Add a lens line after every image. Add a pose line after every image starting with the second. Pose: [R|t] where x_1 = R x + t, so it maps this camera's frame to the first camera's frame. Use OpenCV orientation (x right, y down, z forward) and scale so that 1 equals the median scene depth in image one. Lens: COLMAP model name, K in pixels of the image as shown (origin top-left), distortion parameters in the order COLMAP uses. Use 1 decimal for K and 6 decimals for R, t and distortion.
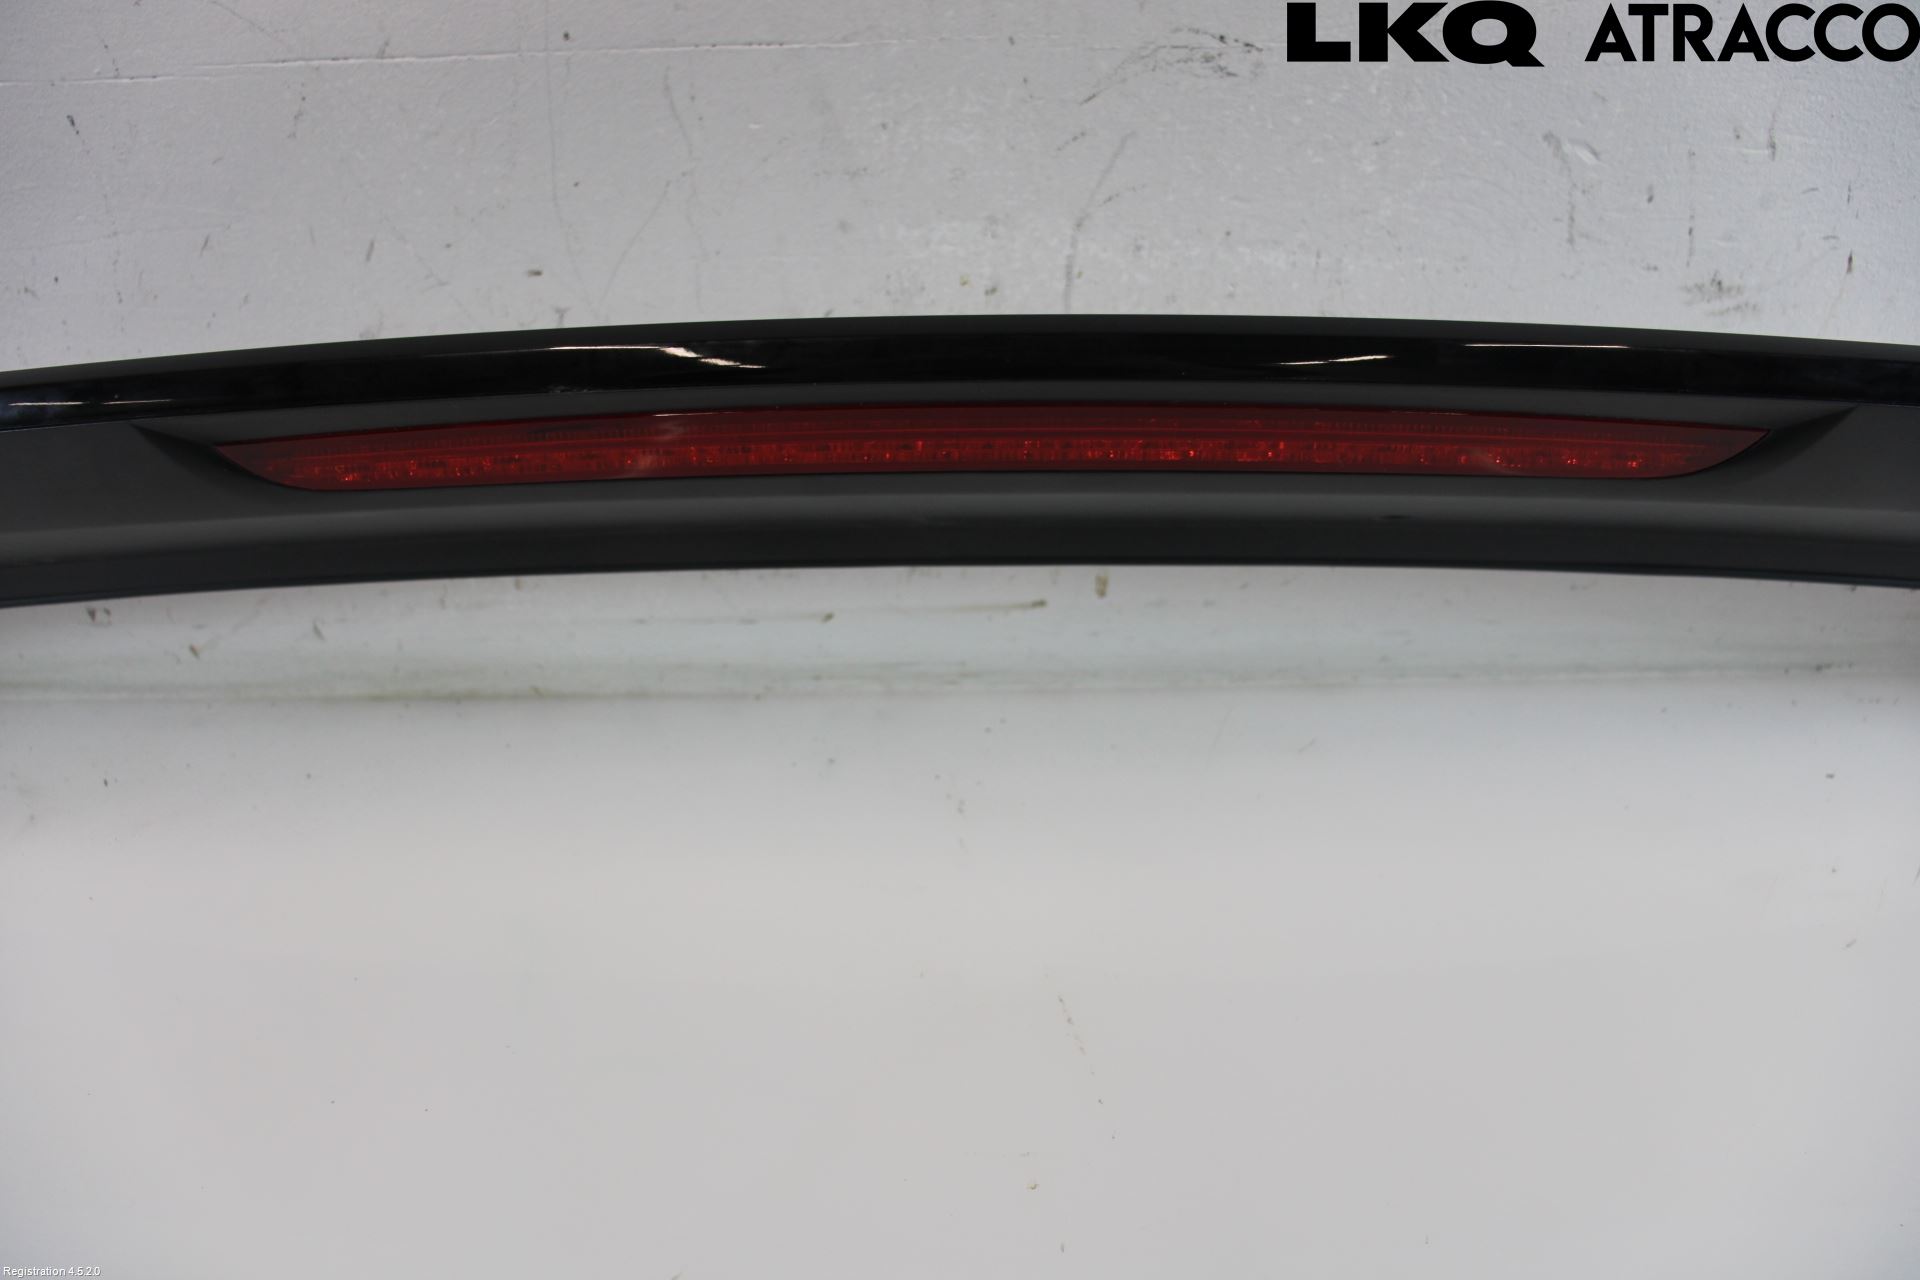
lens RADIAL K [[1555.0, 0, 961.0], [0, 1555.0, 625.5], [0, 0, 1]] dist [-0.171495, 0.145282]
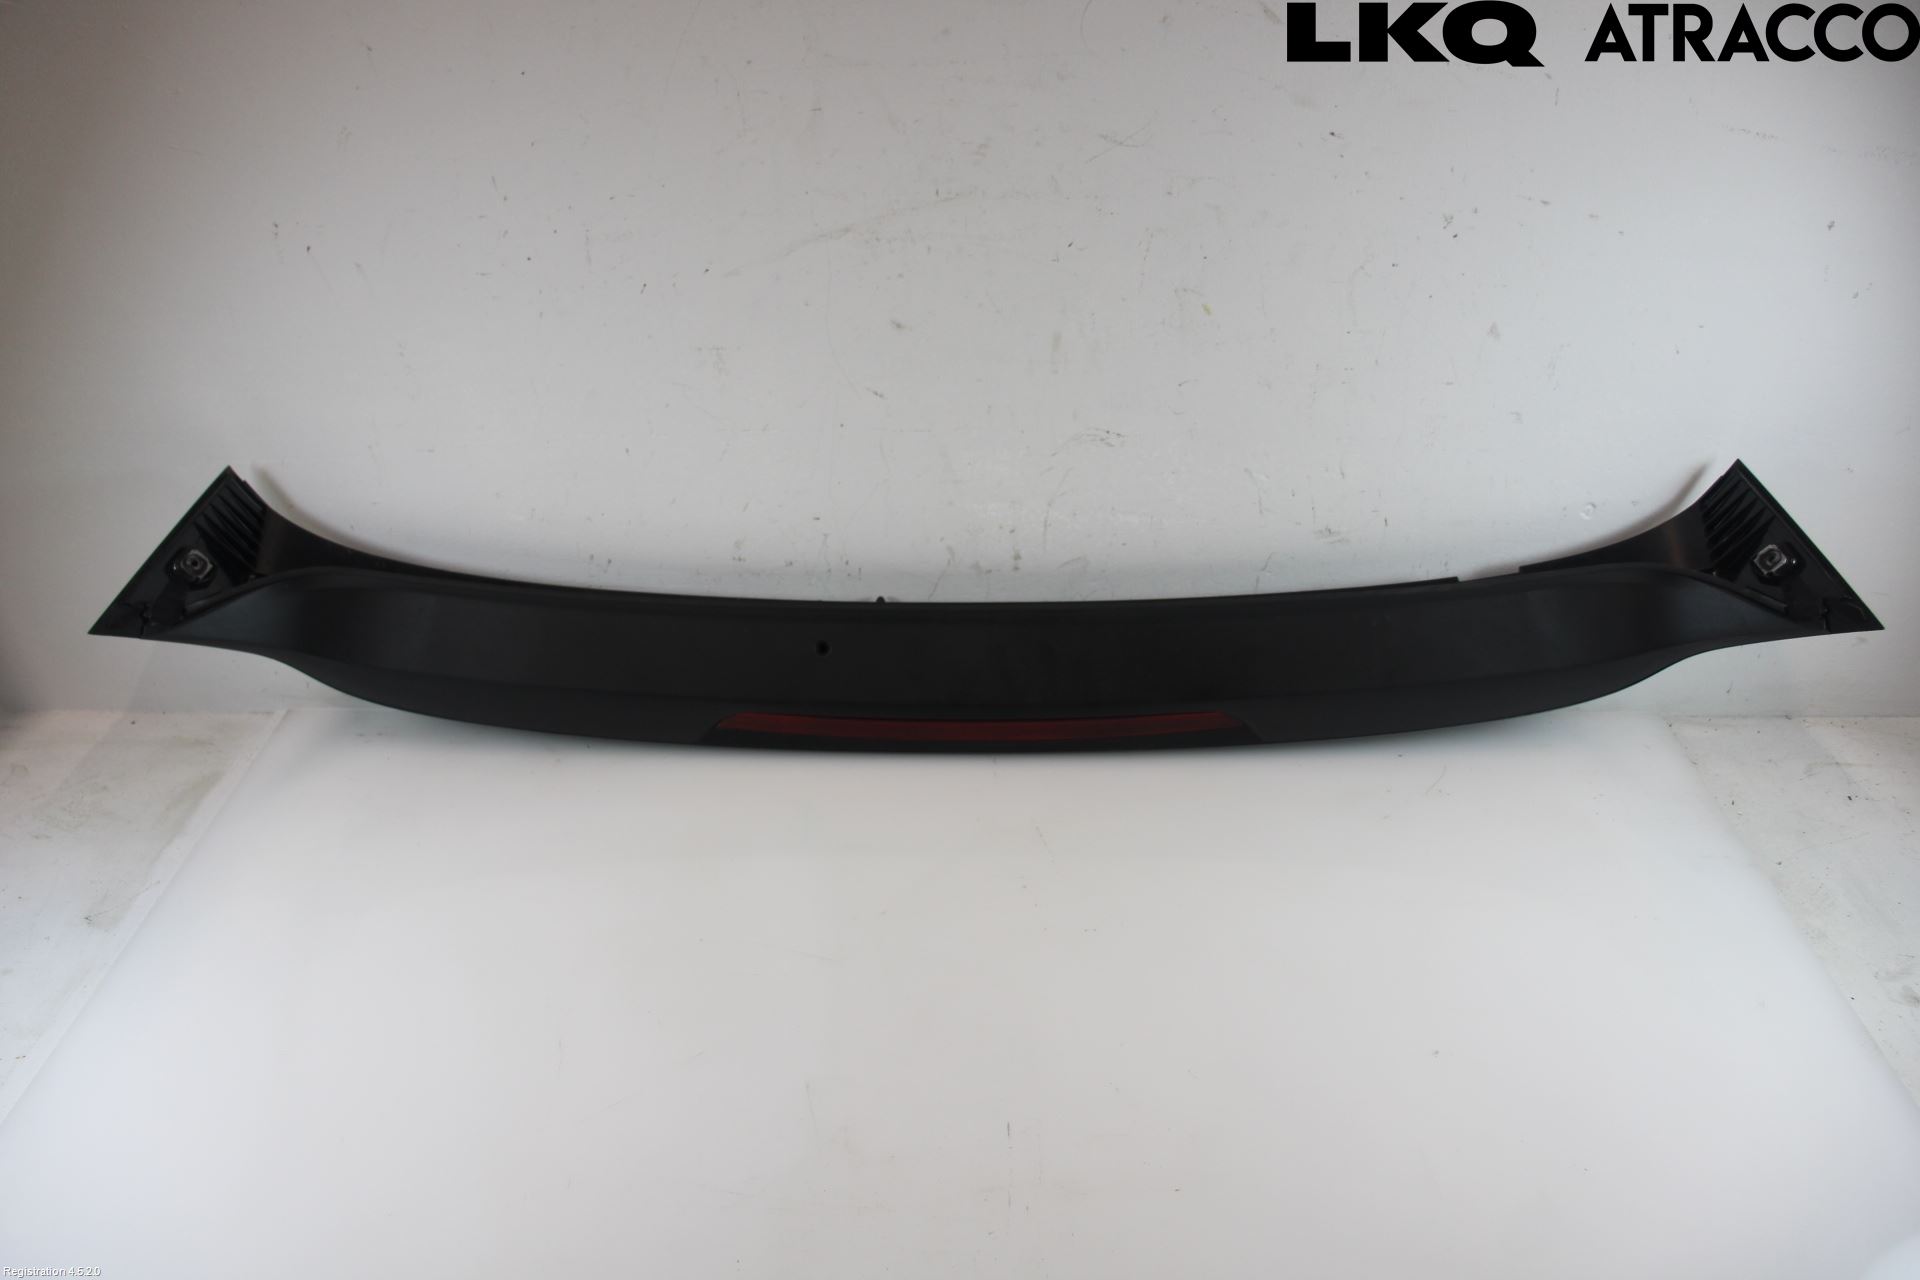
lens RADIAL K [[1607.5, 0, 960.0], [0, 1607.5, 640.0], [0, 0, 1]] dist [-0.175768, 0.187307]
pose [[0.999835, 0.017623, -0.004309, -0.048057], [-0.018004, 0.993078, -0.116066, 0.239890], [0.002234, 0.116125, 0.993232, -1.453317]]
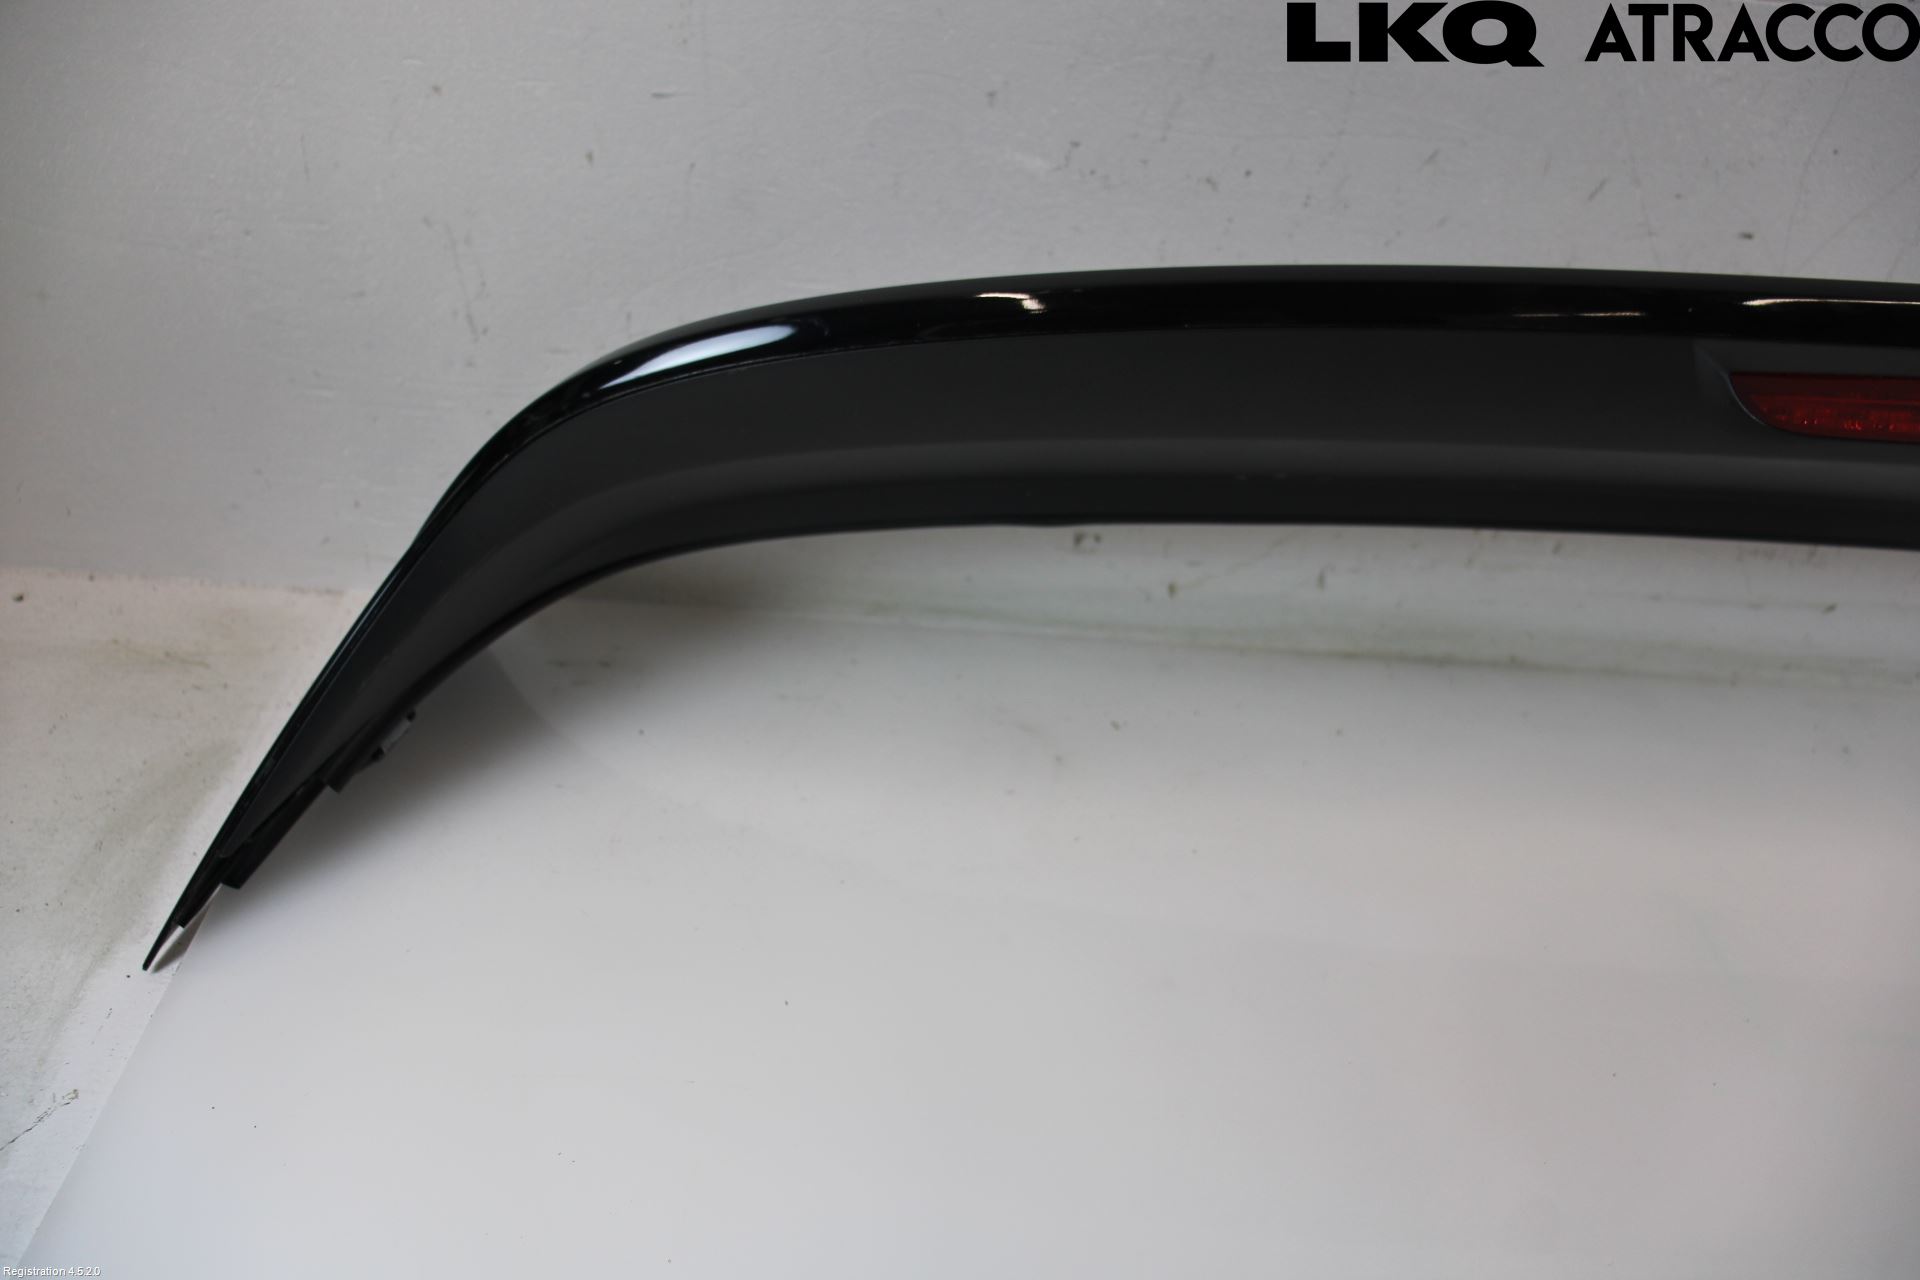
lens RADIAL K [[1555.0, 0, 961.0], [0, 1555.0, 625.5], [0, 0, 1]] dist [-0.171495, 0.145282]
pose [[0.995422, 0.078452, 0.054595, -0.839695], [-0.078285, 0.996917, -0.005200, 0.065961], [-0.054835, 0.000902, 0.998495, 0.069336]]
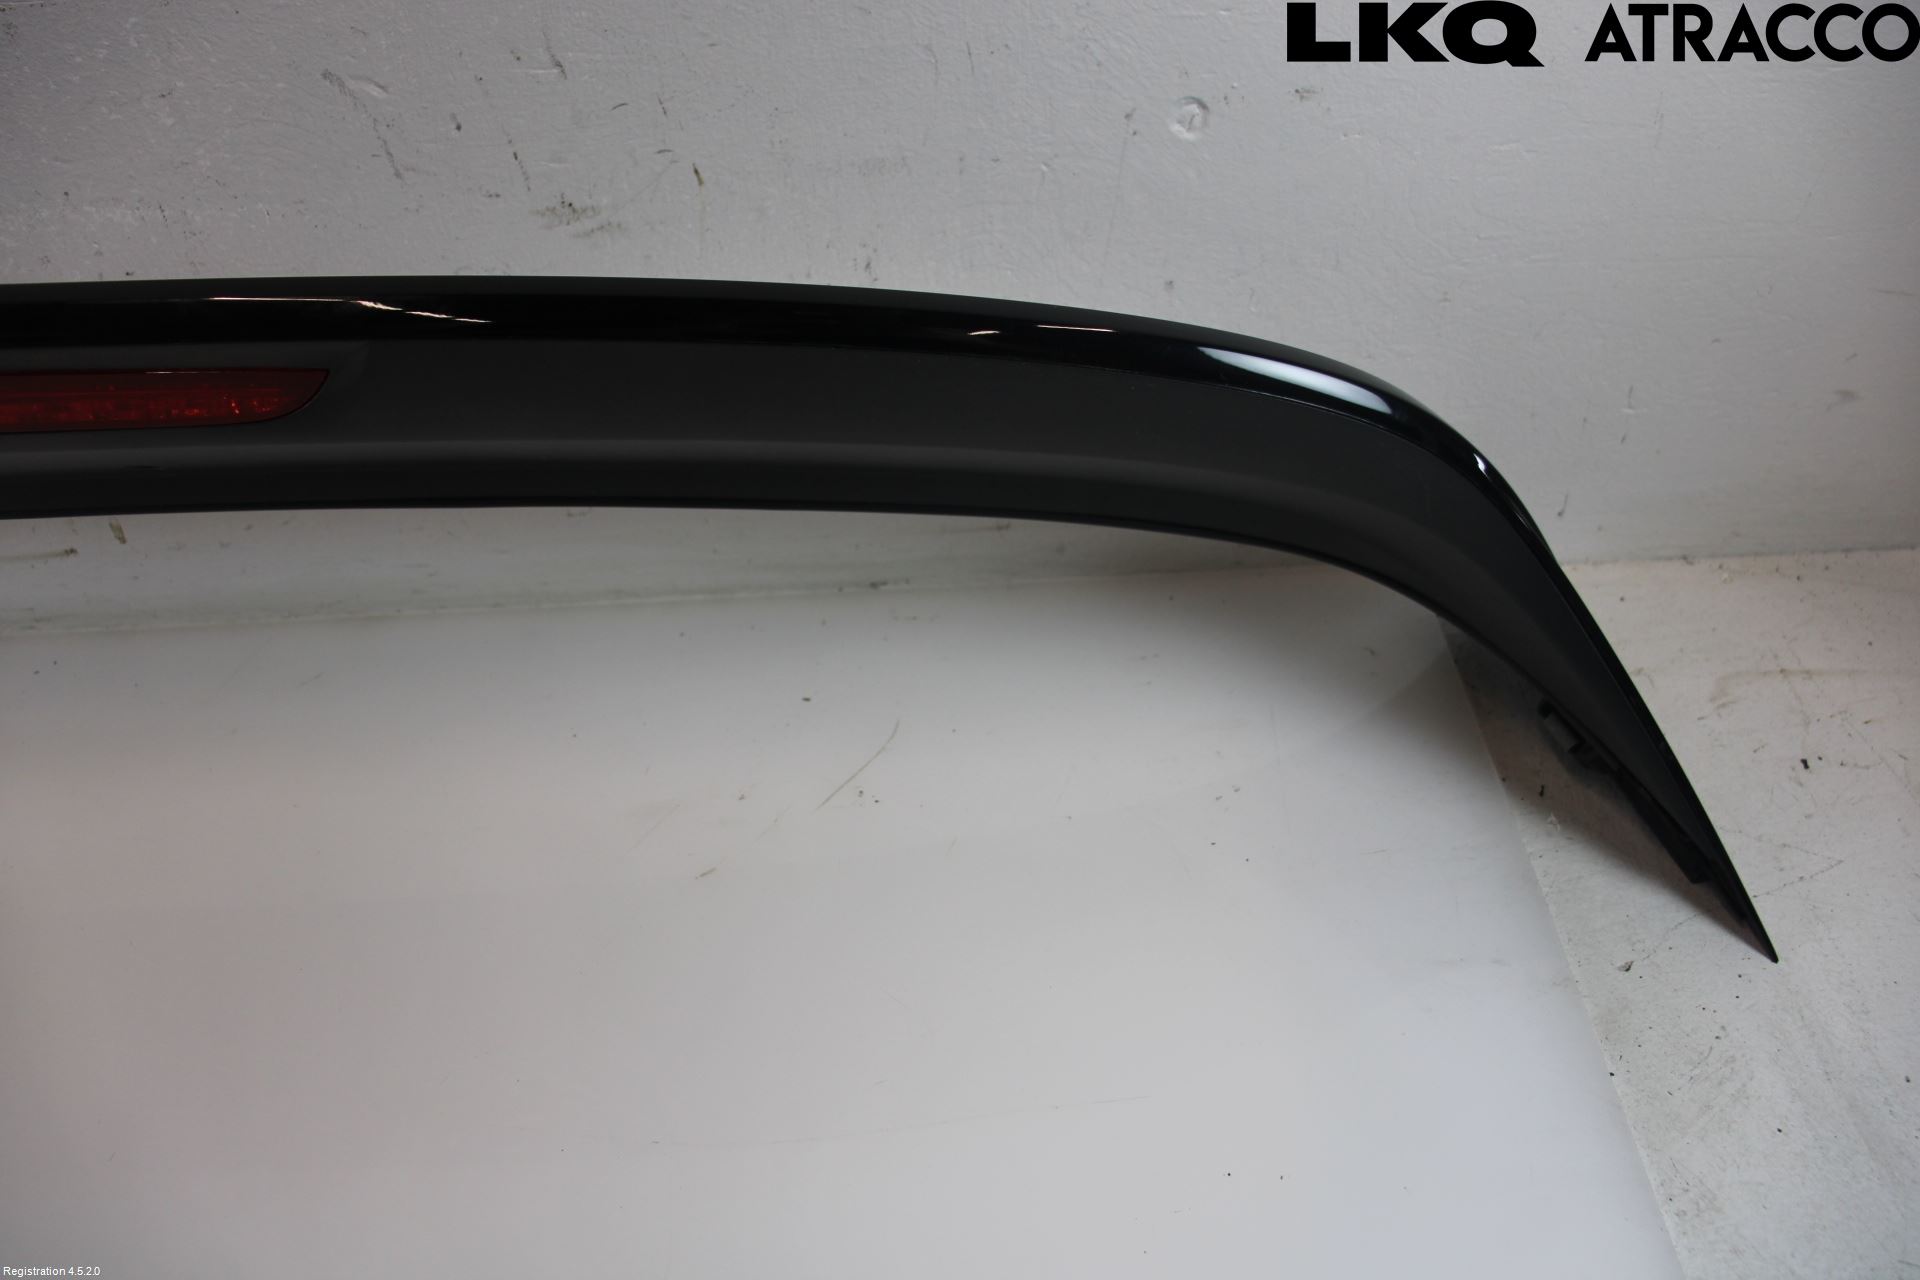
lens RADIAL K [[1555.0, 0, 961.0], [0, 1555.0, 625.5], [0, 0, 1]] dist [-0.171495, 0.145282]
pose [[0.999431, -0.032984, -0.007121, 0.784493], [0.033355, 0.997612, 0.060476, -0.005811], [0.005109, -0.060679, 0.998144, -0.012347]]
